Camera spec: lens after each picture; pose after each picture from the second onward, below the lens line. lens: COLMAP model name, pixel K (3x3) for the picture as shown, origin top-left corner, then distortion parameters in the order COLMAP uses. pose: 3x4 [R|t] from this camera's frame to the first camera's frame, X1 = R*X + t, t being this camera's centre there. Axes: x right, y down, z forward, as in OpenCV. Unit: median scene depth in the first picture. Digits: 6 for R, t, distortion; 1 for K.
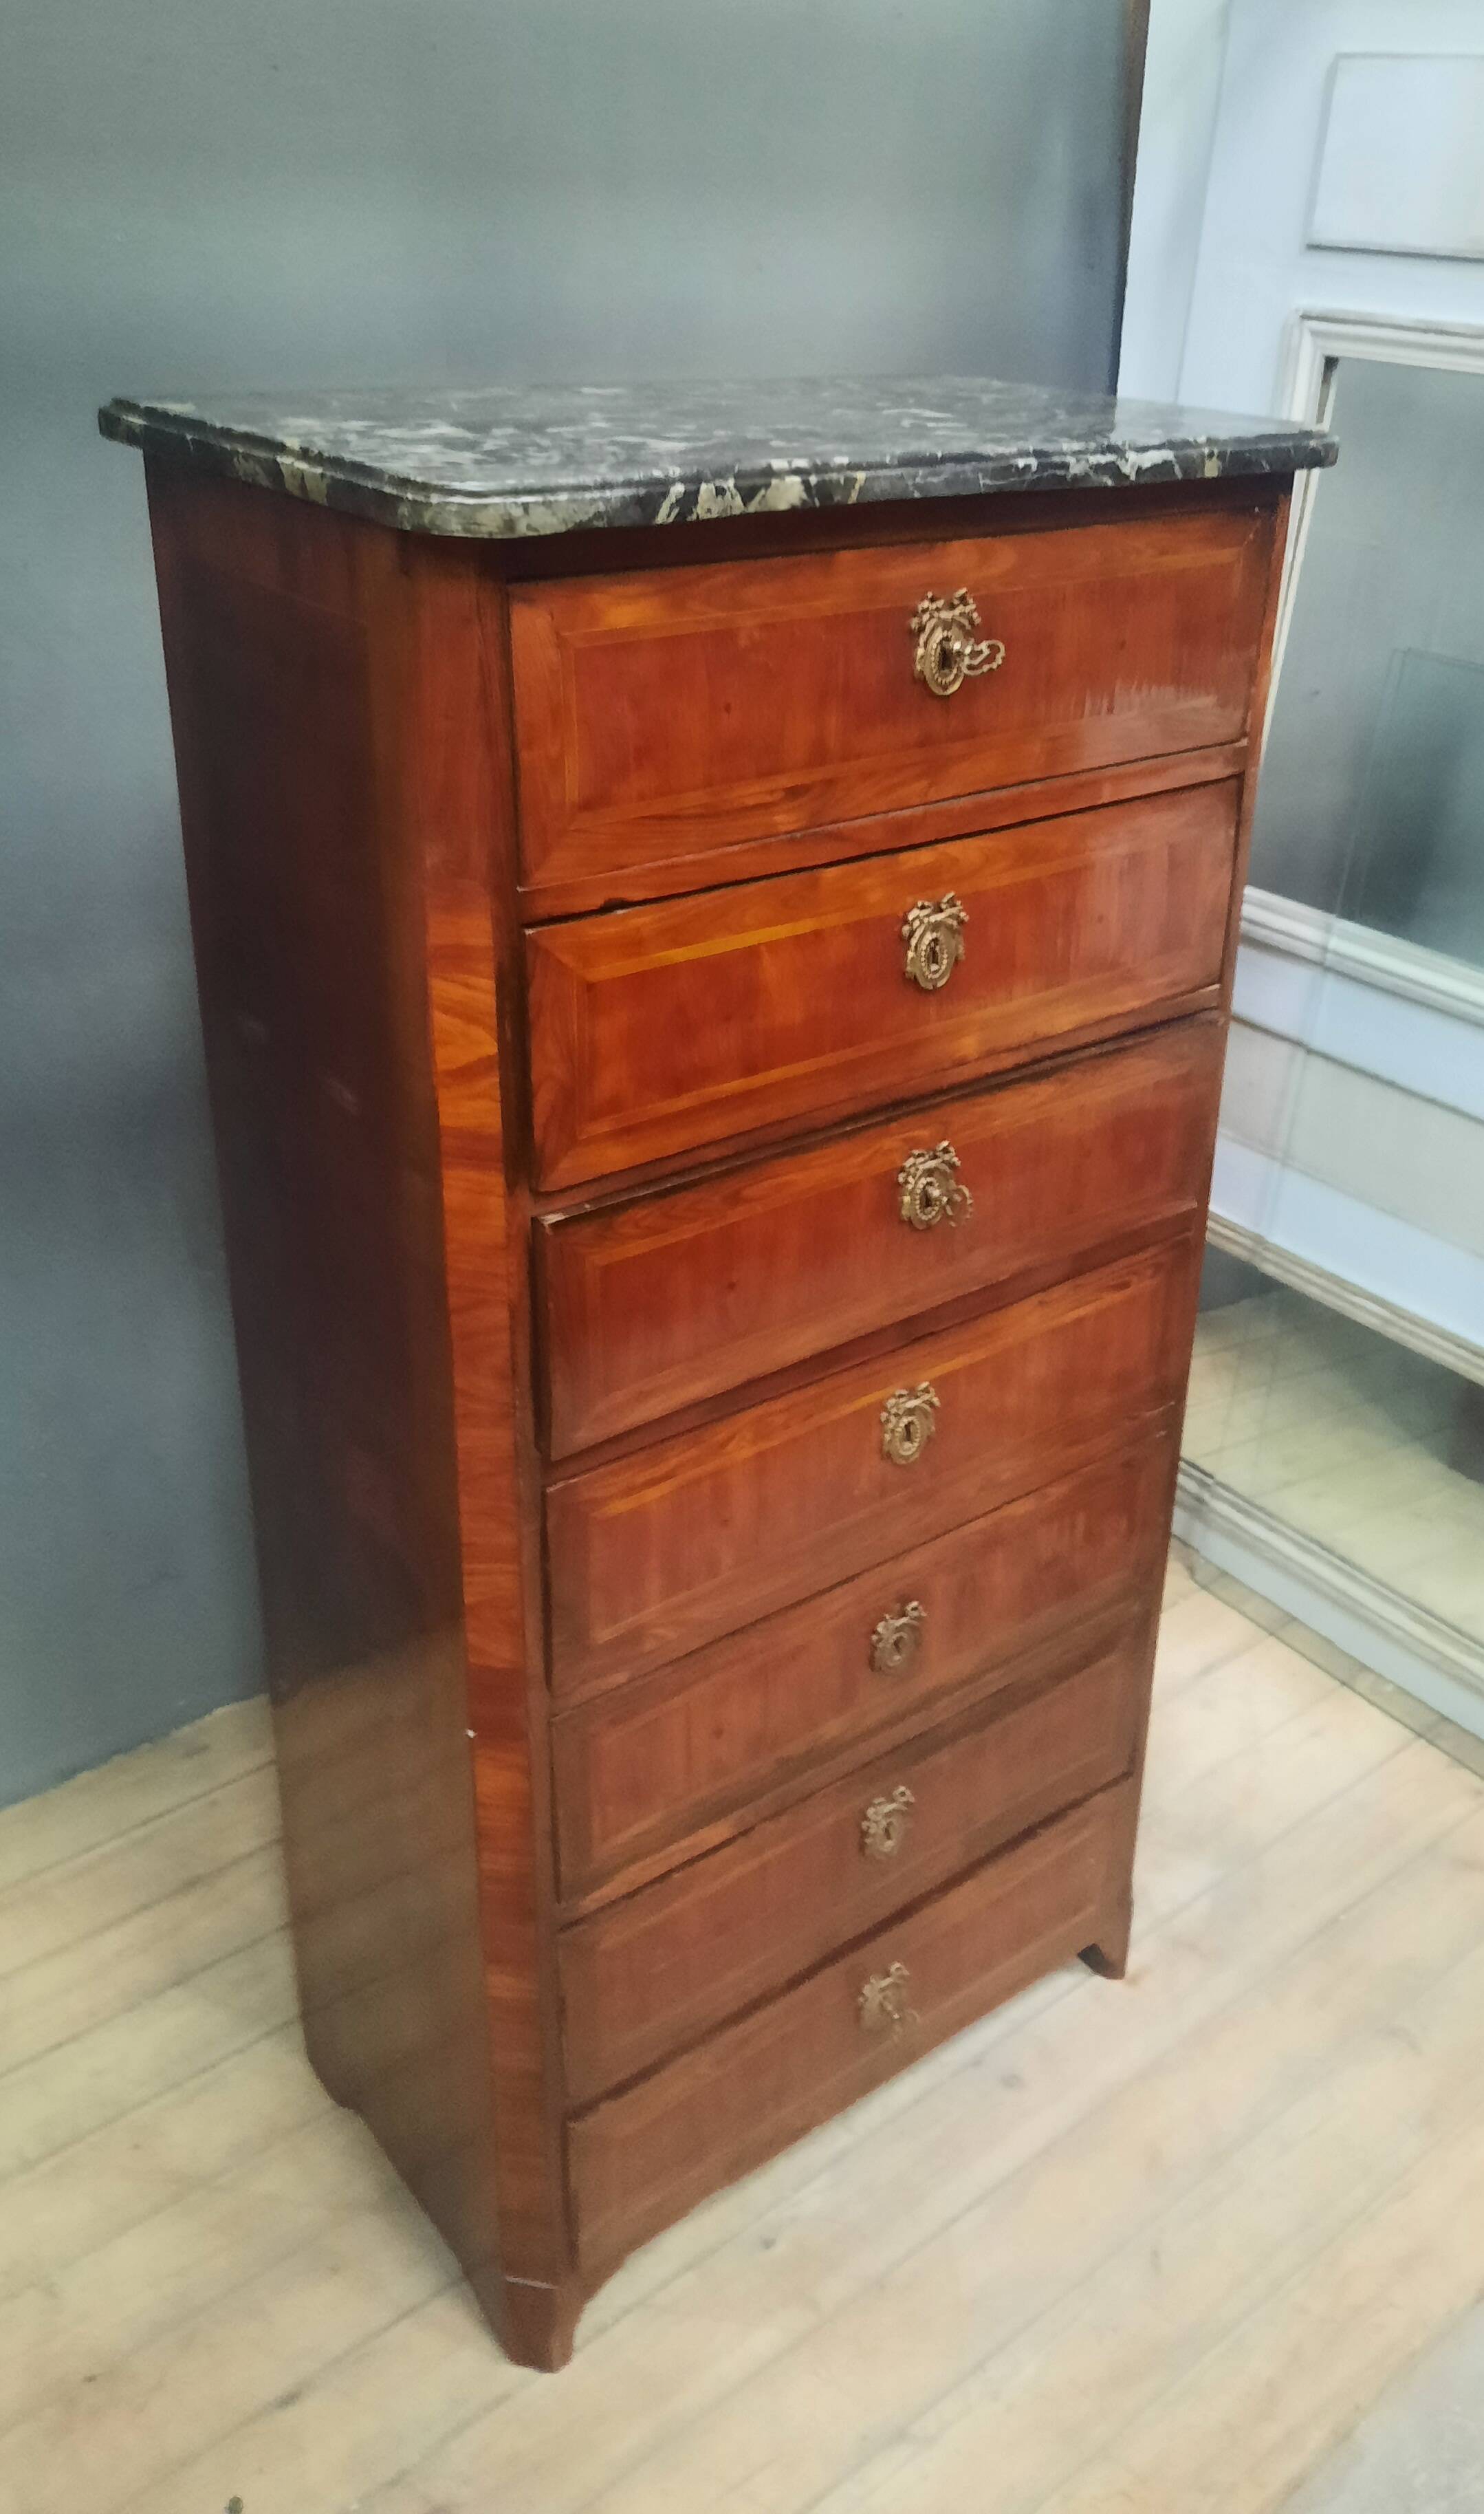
lens RADIAL K [[2054.3, 0, 883.4], [0, 2054.3, 1117.8], [0, 0, 1]] dist [0.034035, -0.043906]
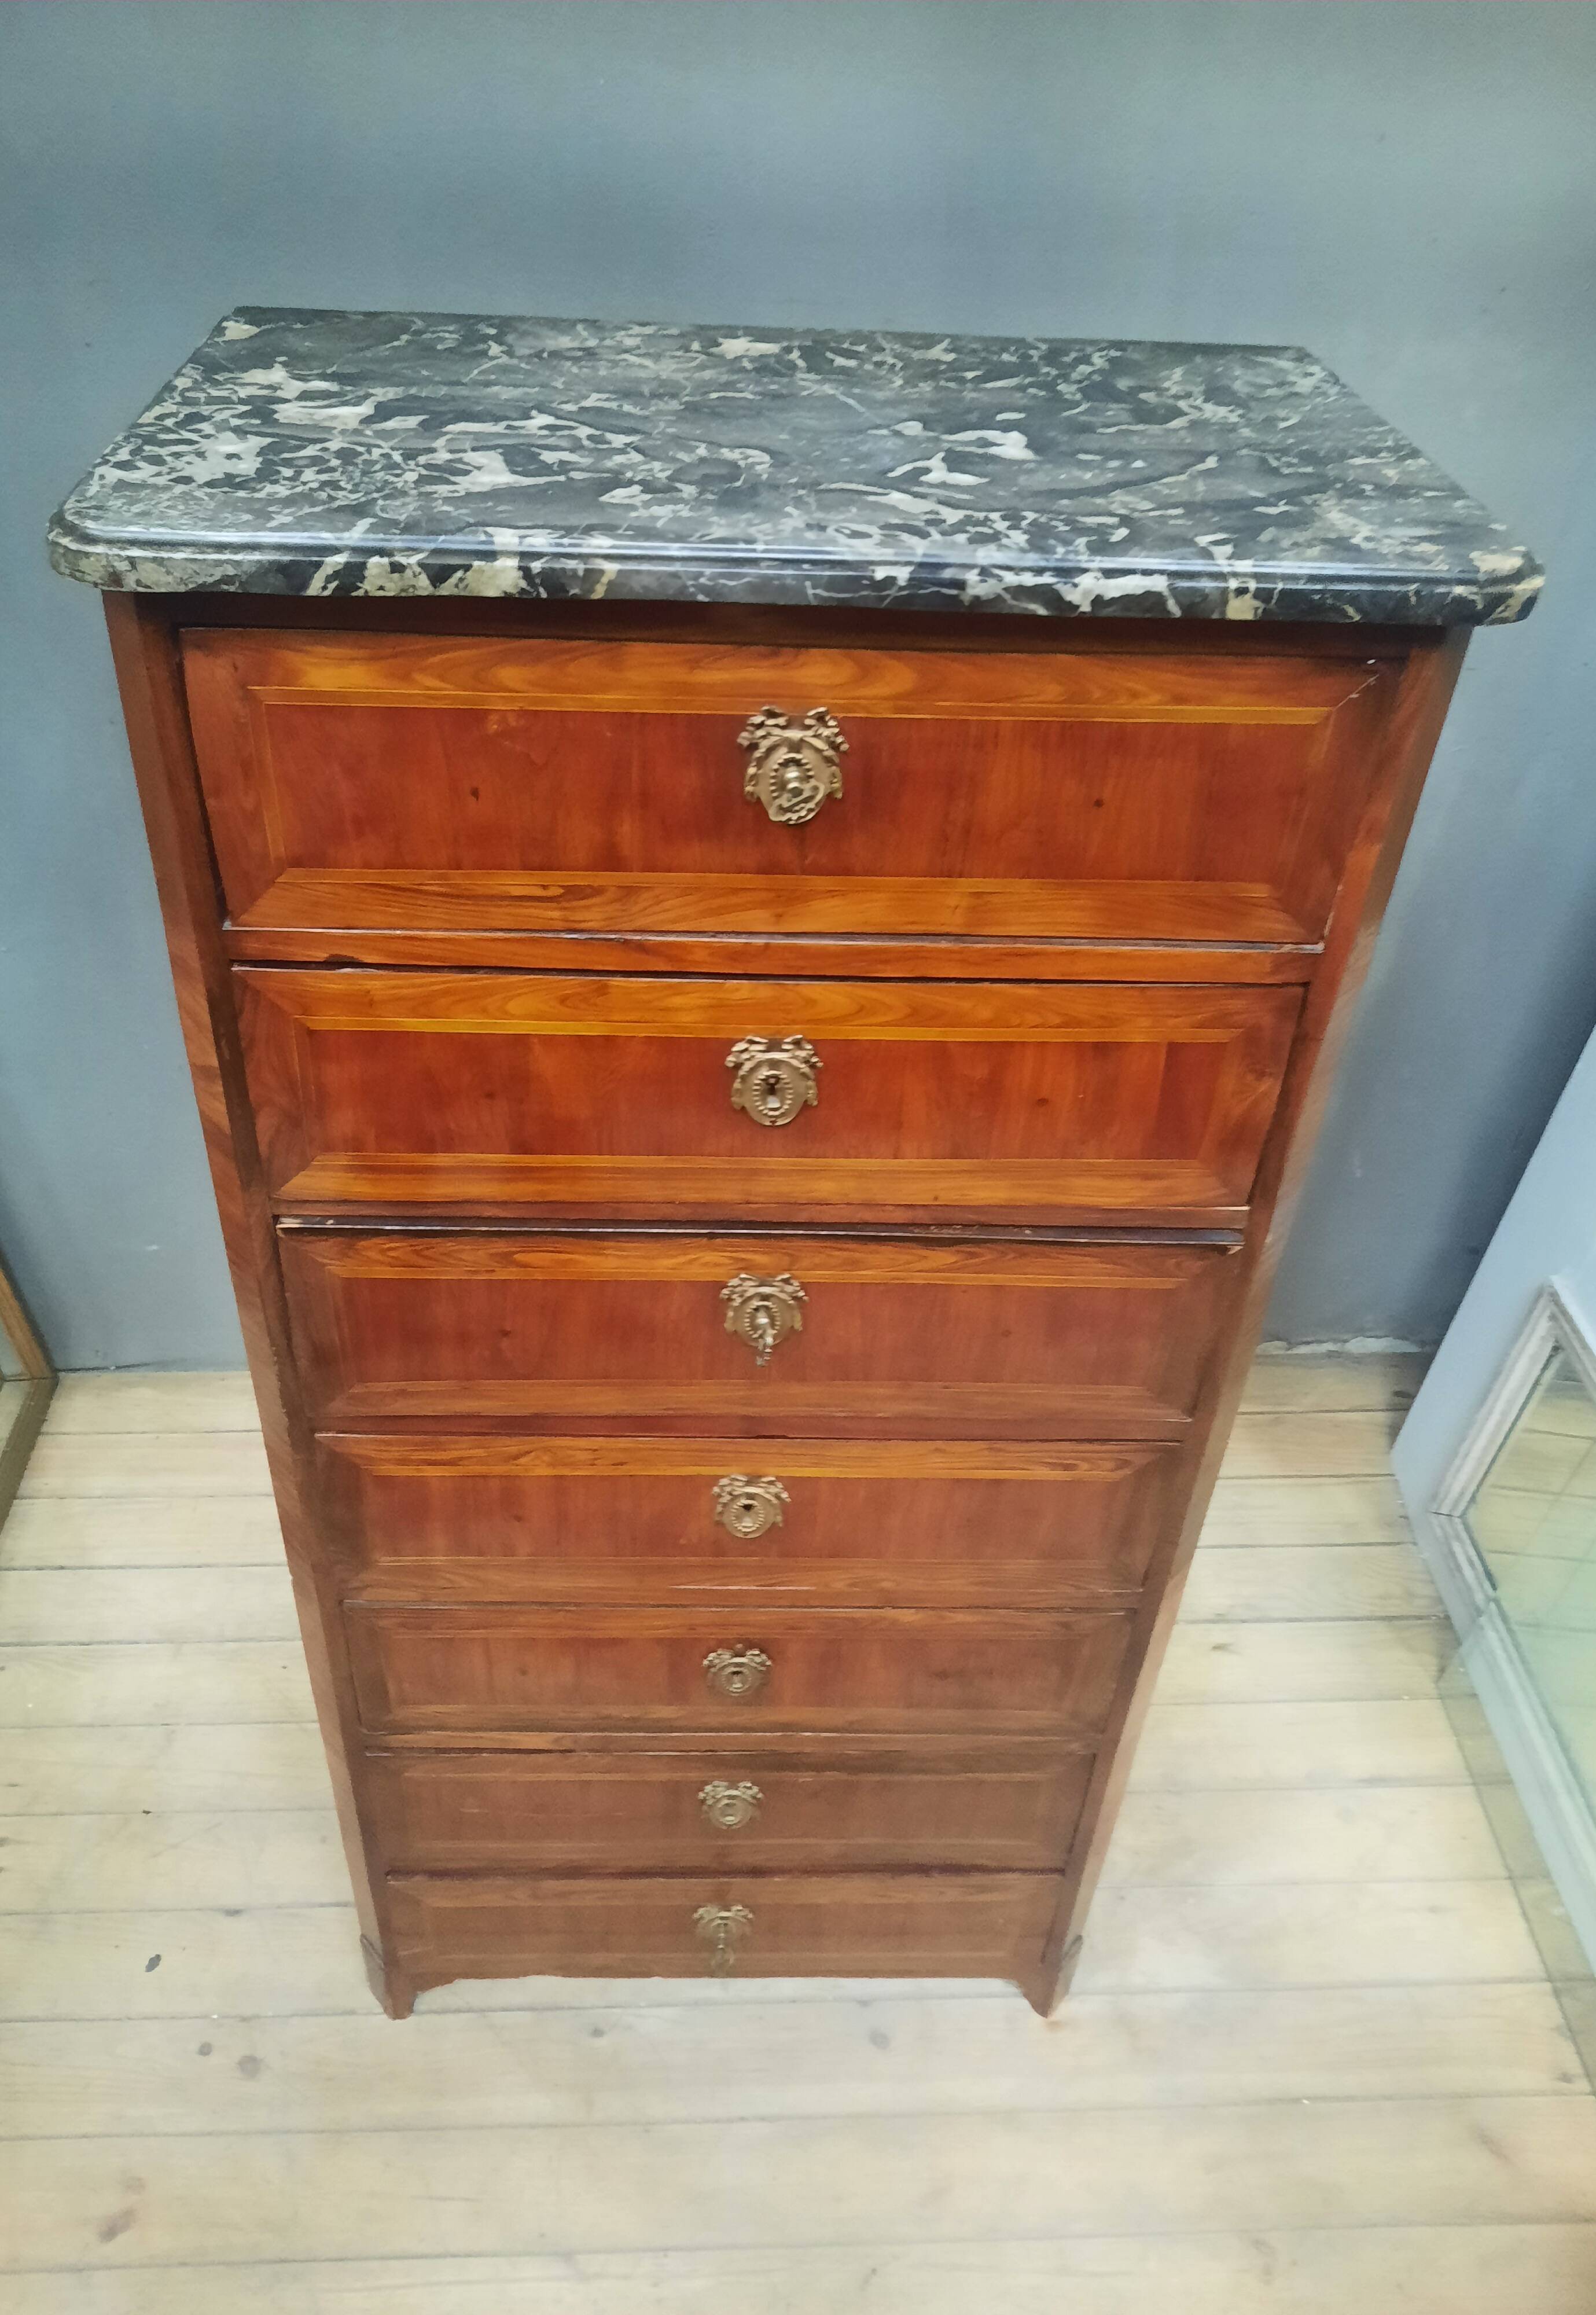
lens RADIAL K [[1737.4, 0, 762.3], [0, 1737.4, 1153.3], [0, 0, 1]] dist [0.014648, 0.002955]
pose [[0.785361, 0.376707, -0.491223, 0.406780], [-0.266588, 0.921989, 0.280833, -0.269270], [0.558694, -0.089601, 0.824520, 0.386931]]
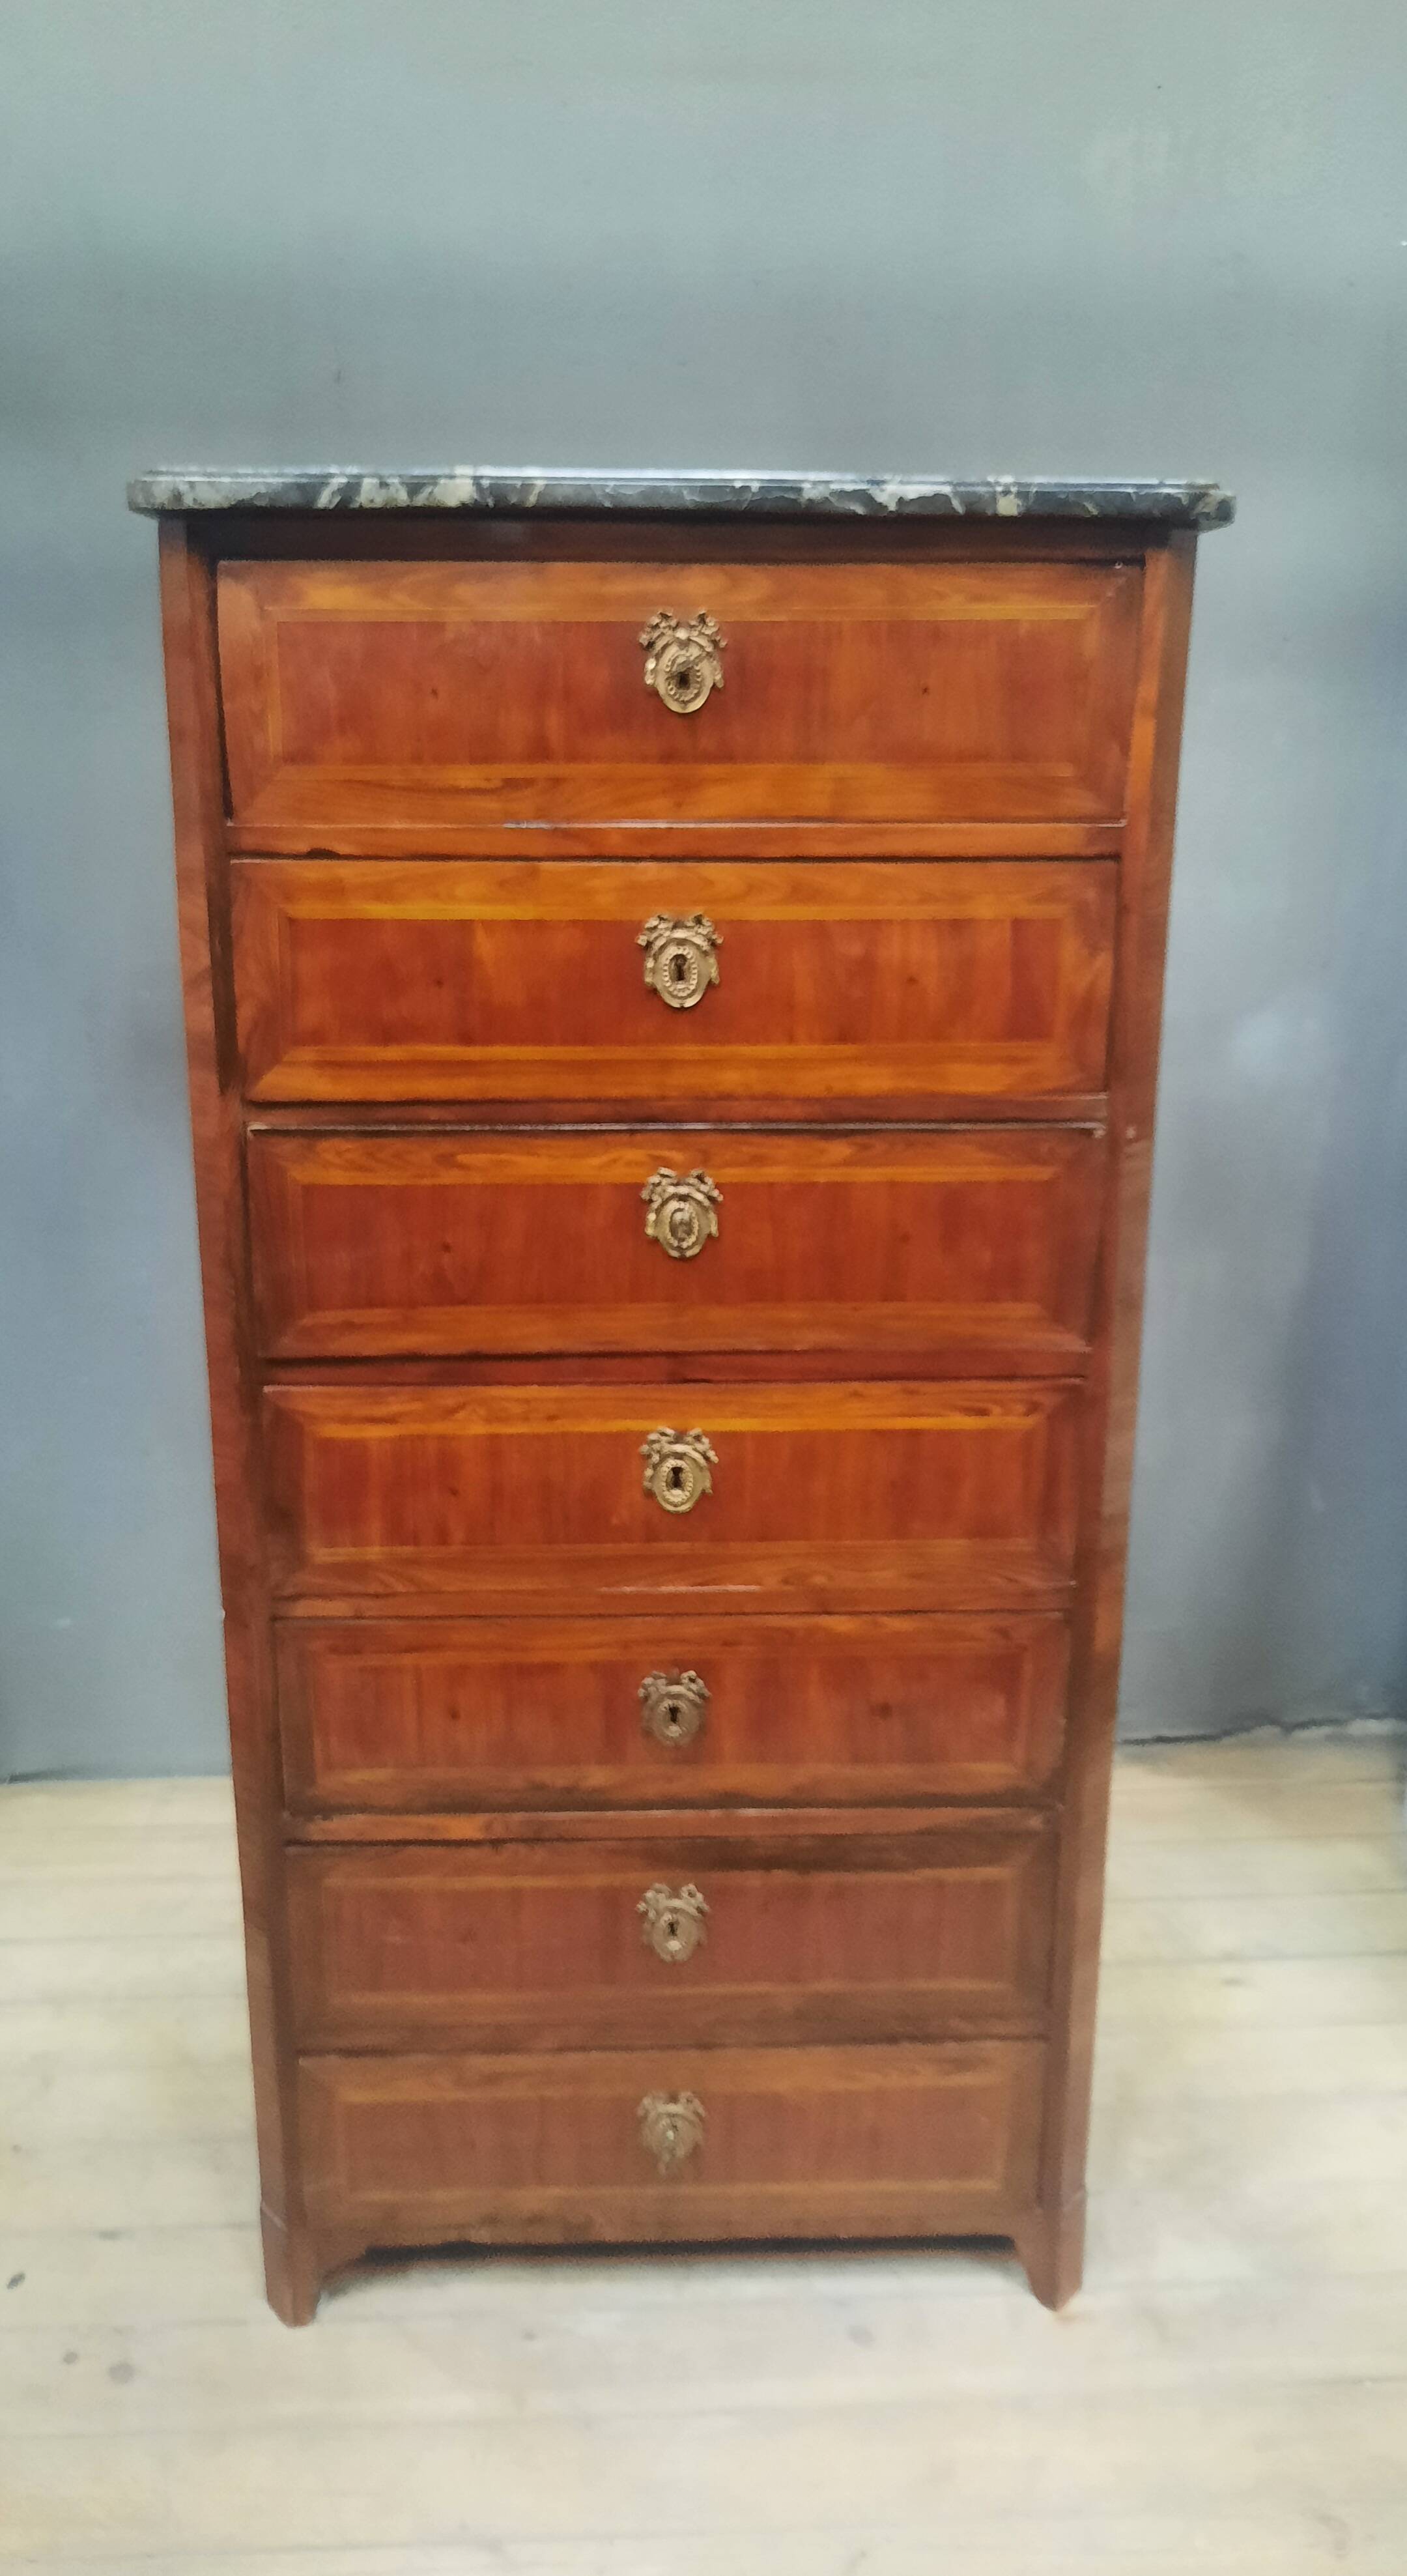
lens RADIAL K [[1962.1, 0, 704.0], [0, 1962.1, 1252.2], [0, 0, 1]] dist [0.010144, -0.004030]
pose [[0.791593, 0.130050, -0.597049, 0.658084], [-0.231150, 0.968213, -0.095571, 0.153411], [0.565642, 0.213661, 0.796491, 0.253647]]
